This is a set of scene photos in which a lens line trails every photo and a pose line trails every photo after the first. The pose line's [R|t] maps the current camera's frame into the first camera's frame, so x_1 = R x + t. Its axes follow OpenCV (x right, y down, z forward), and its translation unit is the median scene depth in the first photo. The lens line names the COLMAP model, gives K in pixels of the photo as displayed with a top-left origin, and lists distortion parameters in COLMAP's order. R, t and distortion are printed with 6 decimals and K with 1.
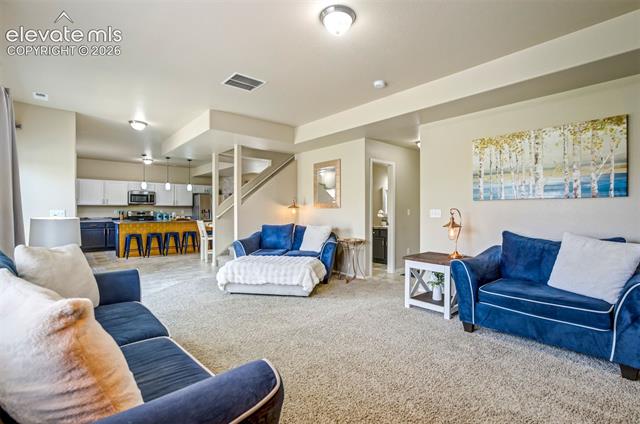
lens RADIAL K [[297.1, 0, 323.5], [0, 297.1, 212.4], [0, 0, 1]] dist [-0.025116, 0.013879]
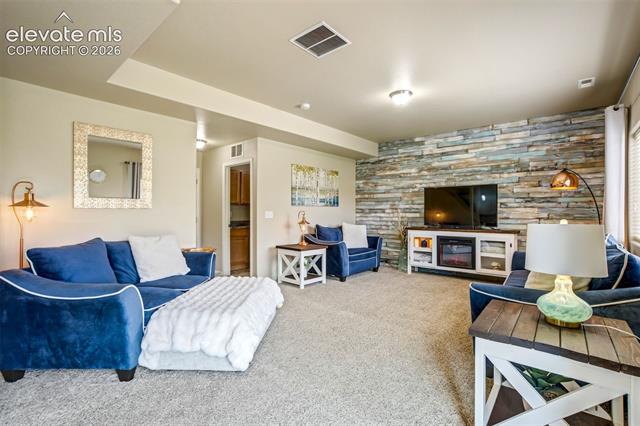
lens RADIAL K [[297.1, 0, 320.0], [0, 297.1, 211.5], [0, 0, 1]] dist [-0.025116, 0.013879]
pose [[-0.137855, 0.002524, 0.990449, -1.089594], [0.006239, 0.999979, -0.001680, -0.007684], [-0.990433, 0.005947, -0.137868, 1.212021]]
